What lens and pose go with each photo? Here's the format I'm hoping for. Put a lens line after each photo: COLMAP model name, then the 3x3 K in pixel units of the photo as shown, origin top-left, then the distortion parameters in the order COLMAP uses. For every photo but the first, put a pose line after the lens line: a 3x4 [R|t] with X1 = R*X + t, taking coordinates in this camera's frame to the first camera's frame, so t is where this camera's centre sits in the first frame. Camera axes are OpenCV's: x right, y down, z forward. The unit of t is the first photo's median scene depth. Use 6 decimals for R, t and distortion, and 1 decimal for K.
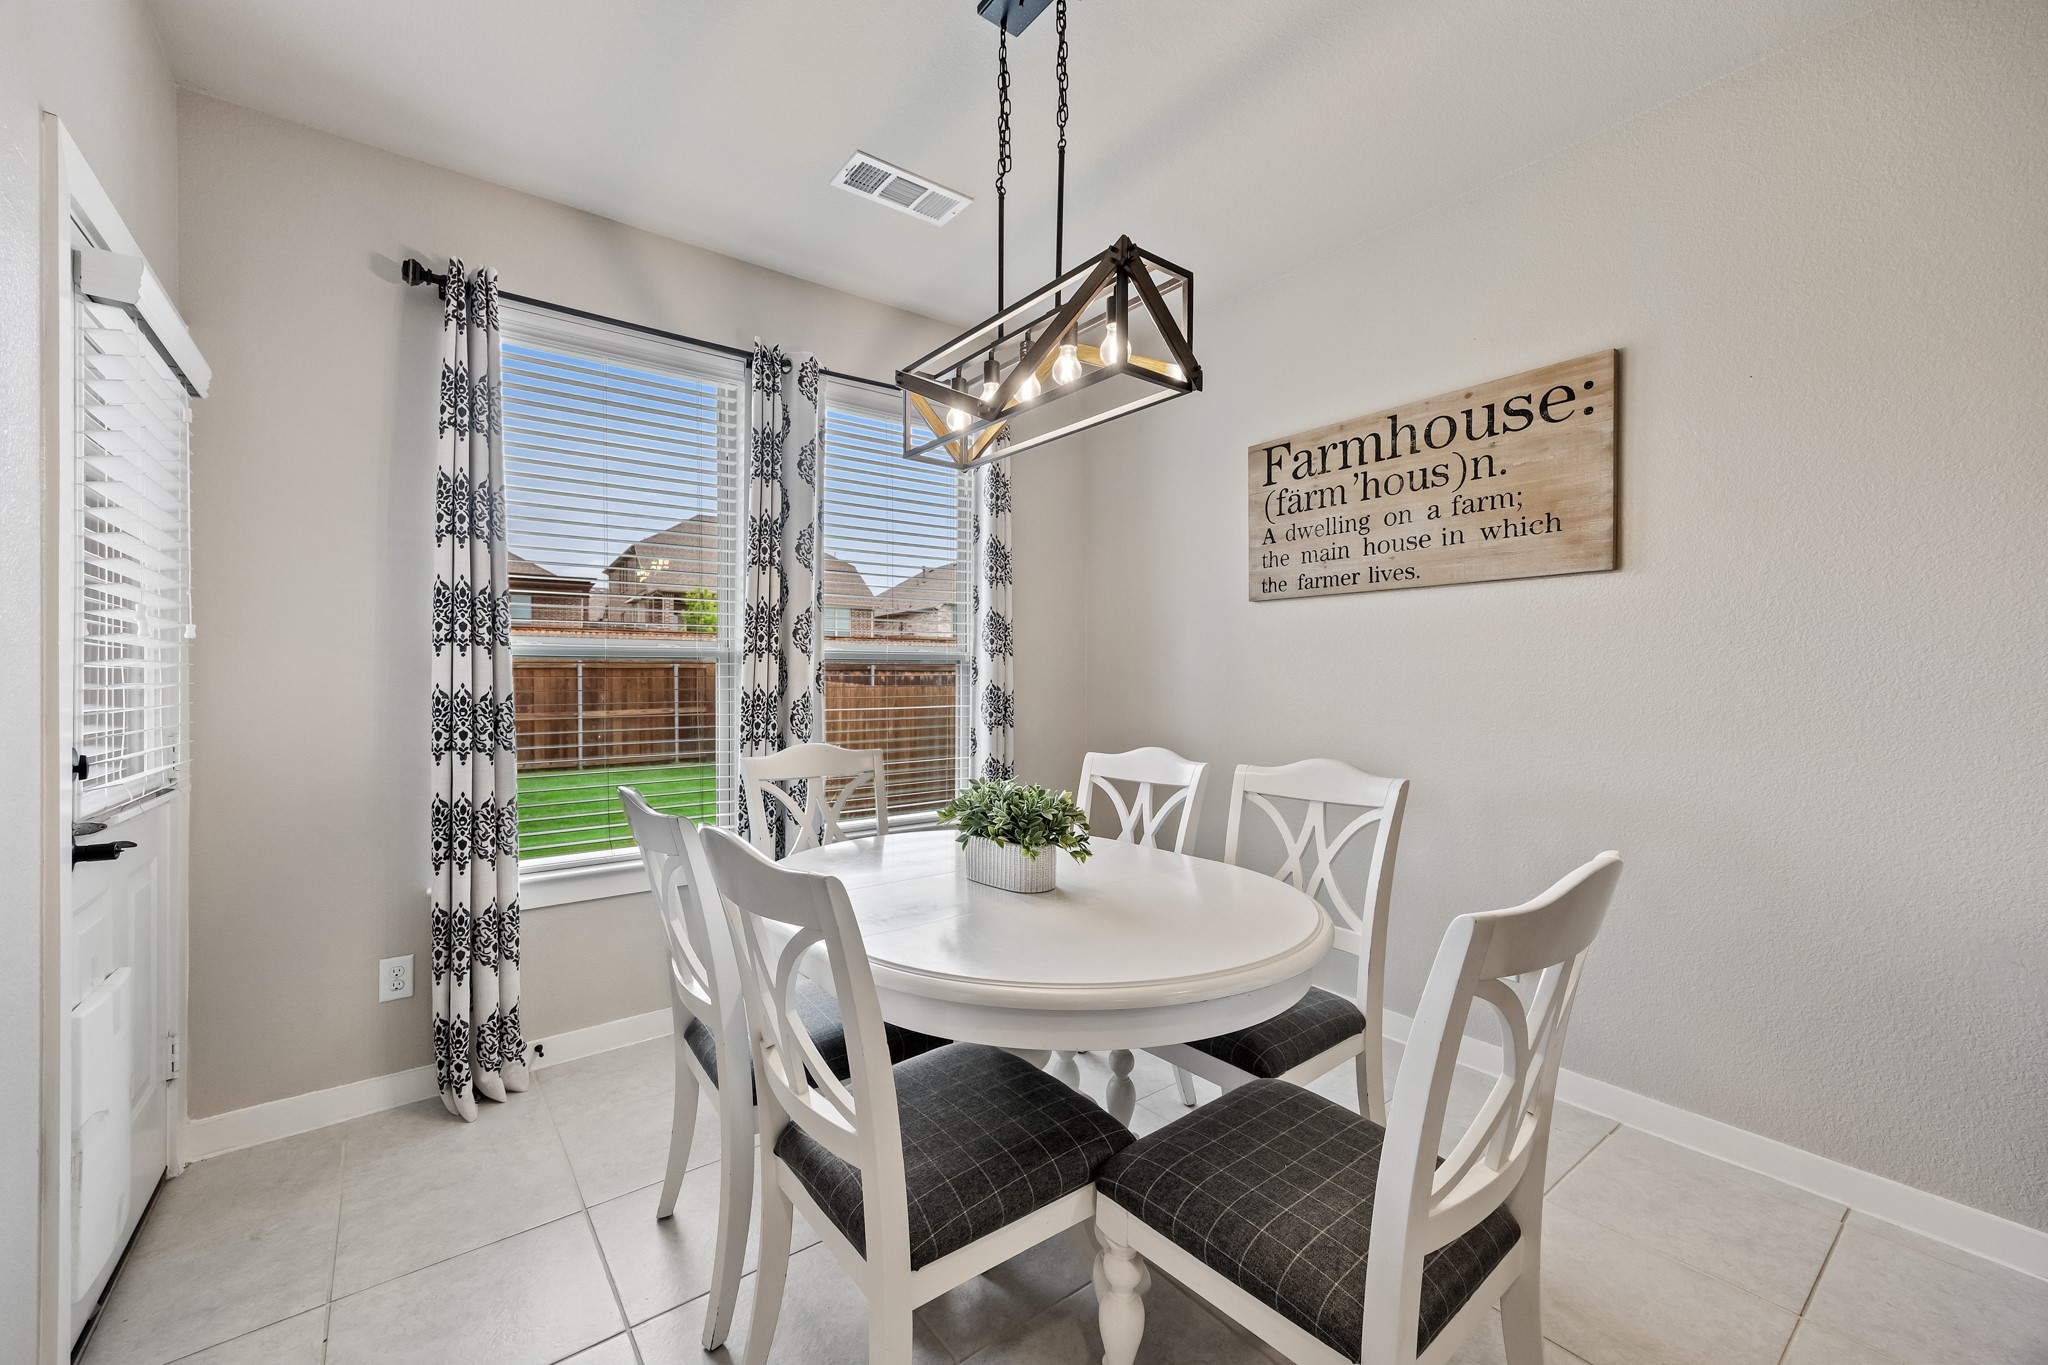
lens RADIAL K [[817.7, 0, 1030.0], [0, 817.7, 671.1], [0, 0, 1]] dist [0.004625, -0.000096]
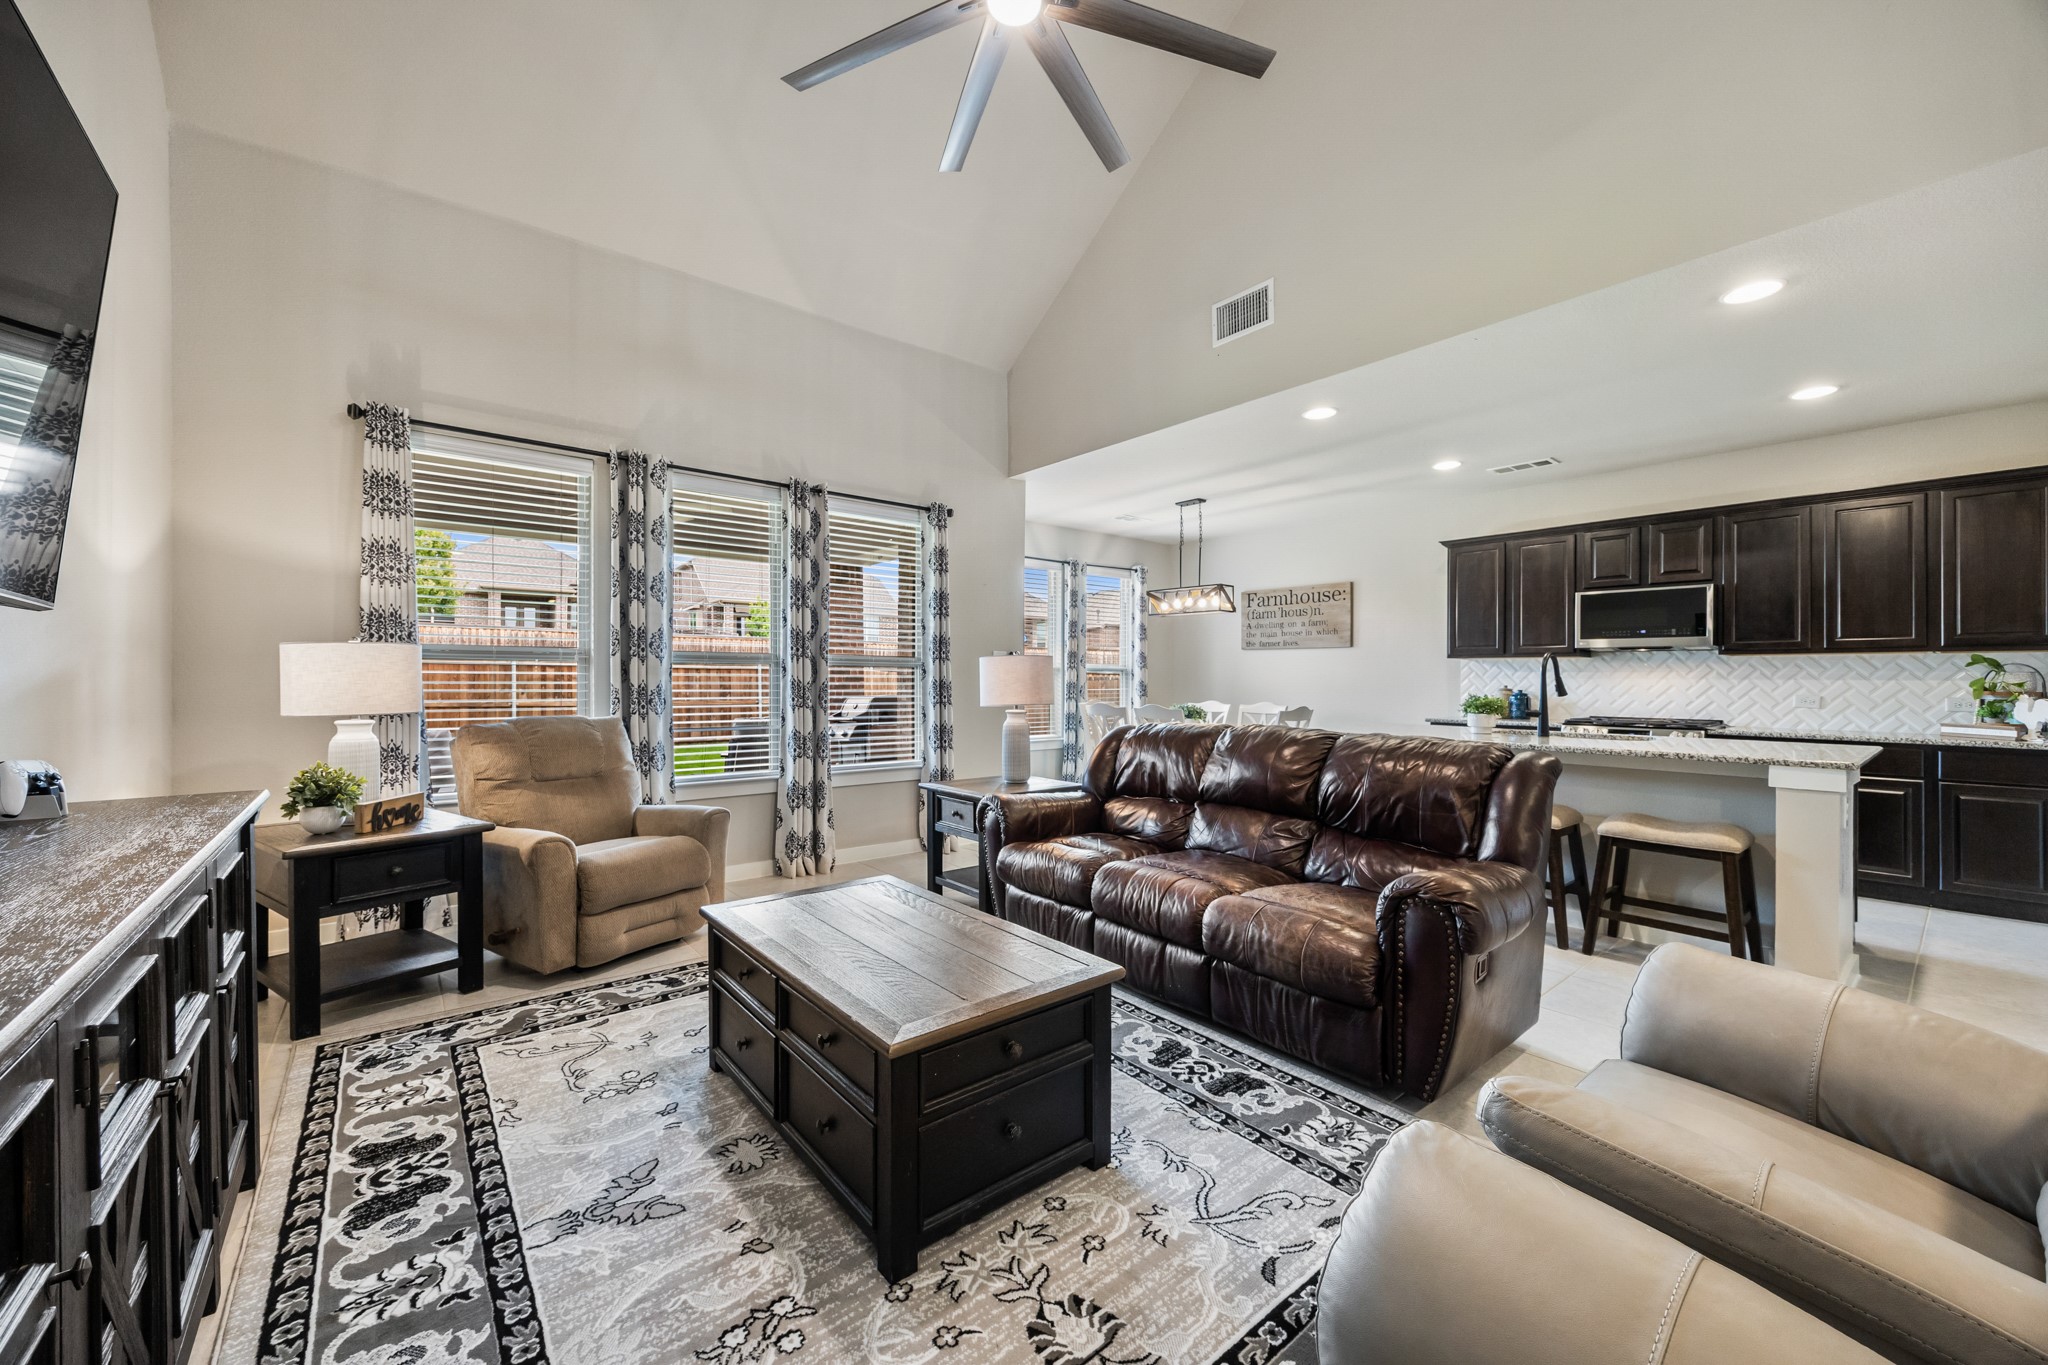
lens RADIAL K [[778.3, 0, 1028.9], [0, 778.3, 683.3], [0, 0, 1]] dist [-0.001802, 0.000004]
pose [[0.999774, 0.005015, 0.020654, -0.585110], [-0.005331, 0.999870, 0.015243, -0.011928], [-0.020575, -0.015350, 0.999670, -1.874016]]
